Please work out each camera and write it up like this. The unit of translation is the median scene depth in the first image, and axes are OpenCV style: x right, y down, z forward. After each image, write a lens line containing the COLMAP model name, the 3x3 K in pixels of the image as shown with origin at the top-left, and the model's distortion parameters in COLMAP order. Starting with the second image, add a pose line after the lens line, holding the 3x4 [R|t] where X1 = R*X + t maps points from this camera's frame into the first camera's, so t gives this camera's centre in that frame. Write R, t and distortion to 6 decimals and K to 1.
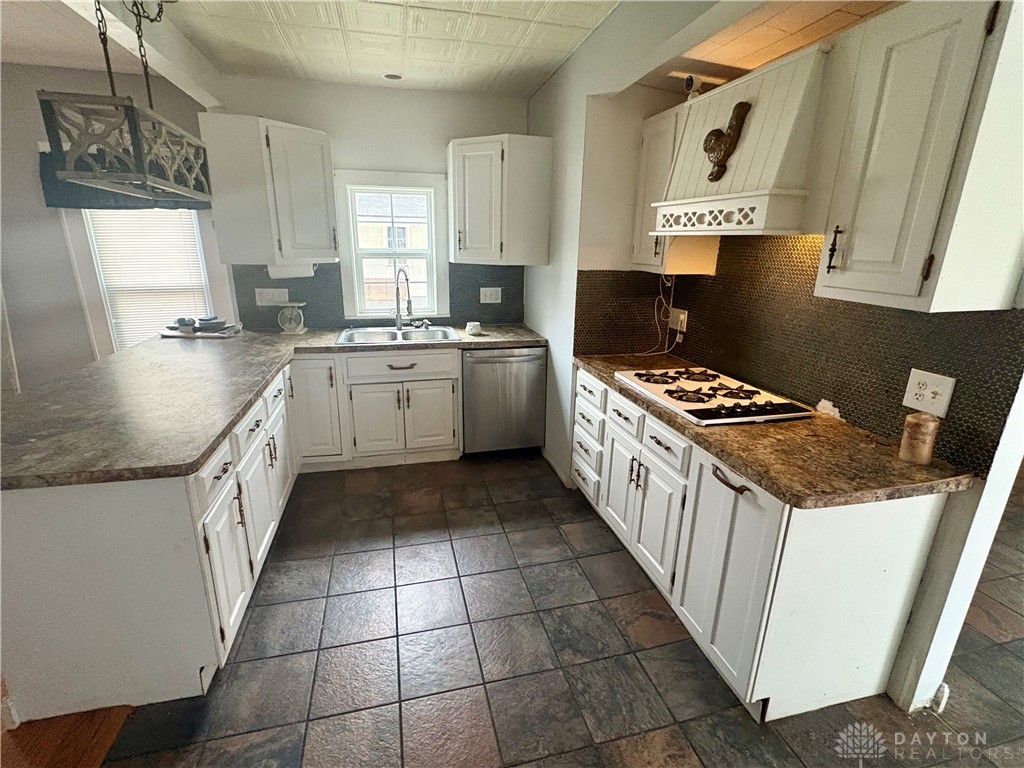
lens RADIAL K [[473.4, 0, 507.4], [0, 473.4, 380.2], [0, 0, 1]] dist [-0.003548, -0.000315]
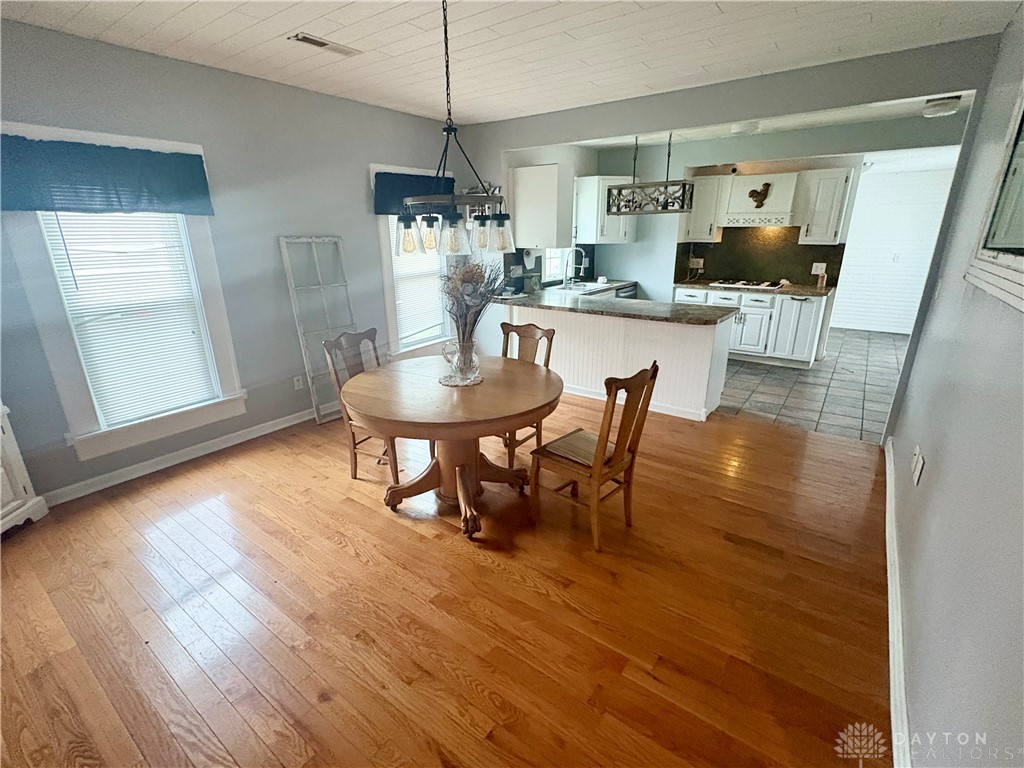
lens RADIAL K [[473.4, 0, 509.4], [0, 473.4, 386.6], [0, 0, 1]] dist [-0.003548, -0.000315]
pose [[0.758602, -0.227828, 0.610424, -2.549755], [0.202961, 0.972889, 0.110881, 0.017968], [-0.619136, 0.039777, 0.784276, -0.280068]]
